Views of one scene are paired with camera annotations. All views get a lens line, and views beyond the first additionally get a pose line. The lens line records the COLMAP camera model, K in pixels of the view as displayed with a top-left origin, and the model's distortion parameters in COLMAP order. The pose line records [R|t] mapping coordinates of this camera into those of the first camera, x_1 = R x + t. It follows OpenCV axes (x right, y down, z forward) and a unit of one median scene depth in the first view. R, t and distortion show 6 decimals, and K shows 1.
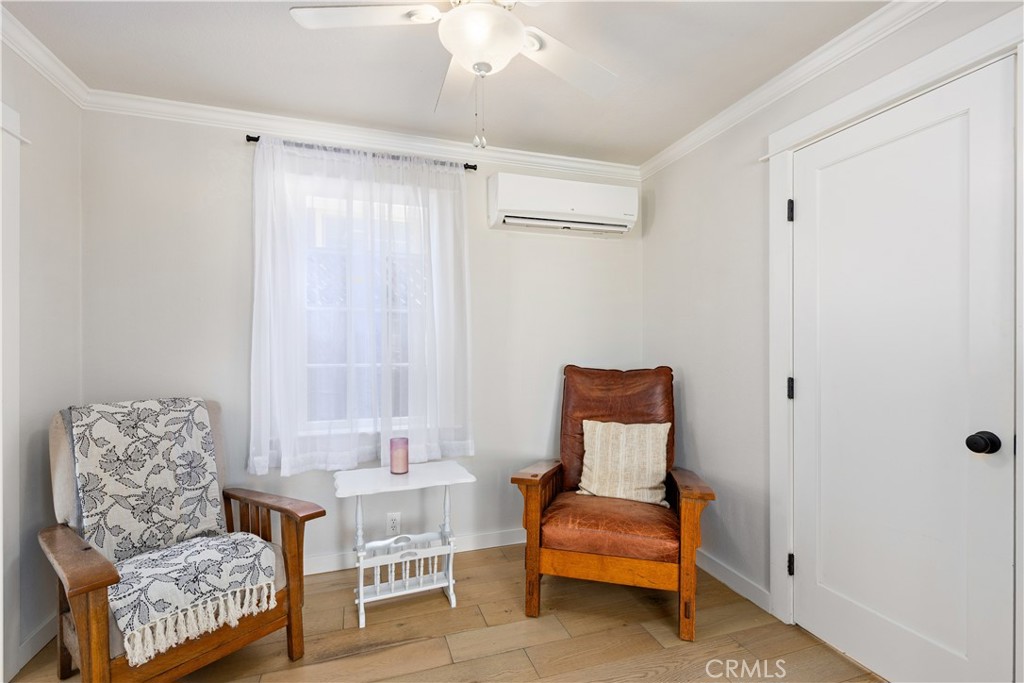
lens RADIAL K [[457.5, 0, 509.9], [0, 457.5, 349.5], [0, 0, 1]] dist [-0.002353, 0.000098]
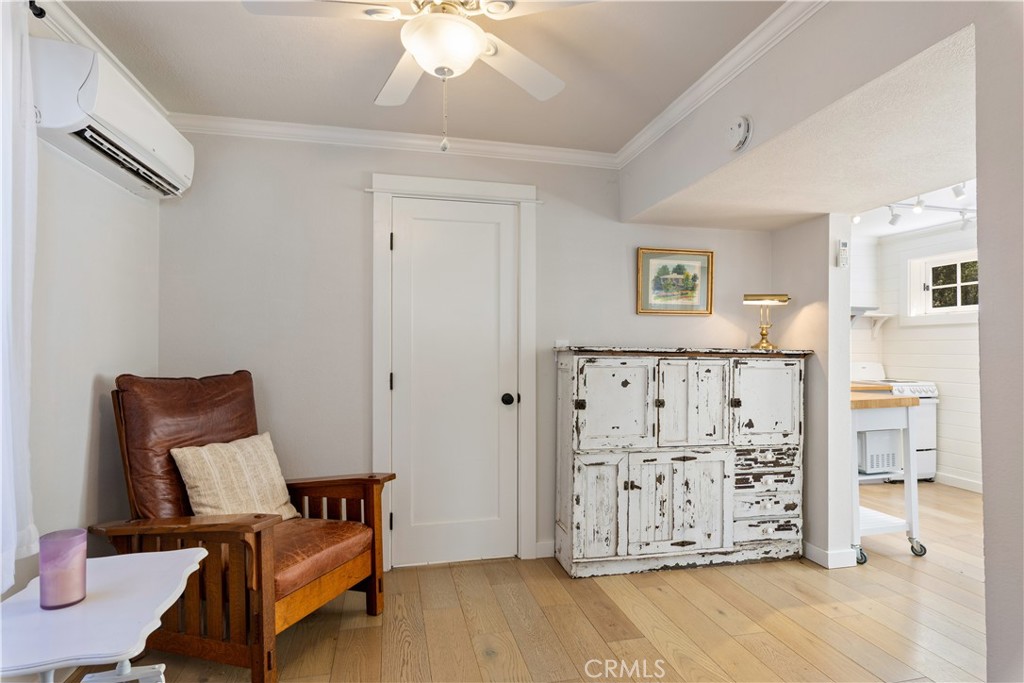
lens RADIAL K [[546.9, 0, 511.7], [0, 546.9, 343.3], [0, 0, 1]] dist [0.000502, 0.000095]
pose [[0.092045, 0.016301, 0.995621, -0.820612], [0.000085, 0.999866, -0.016378, 0.003267], [-0.995755, 0.001592, 0.092031, 0.499250]]
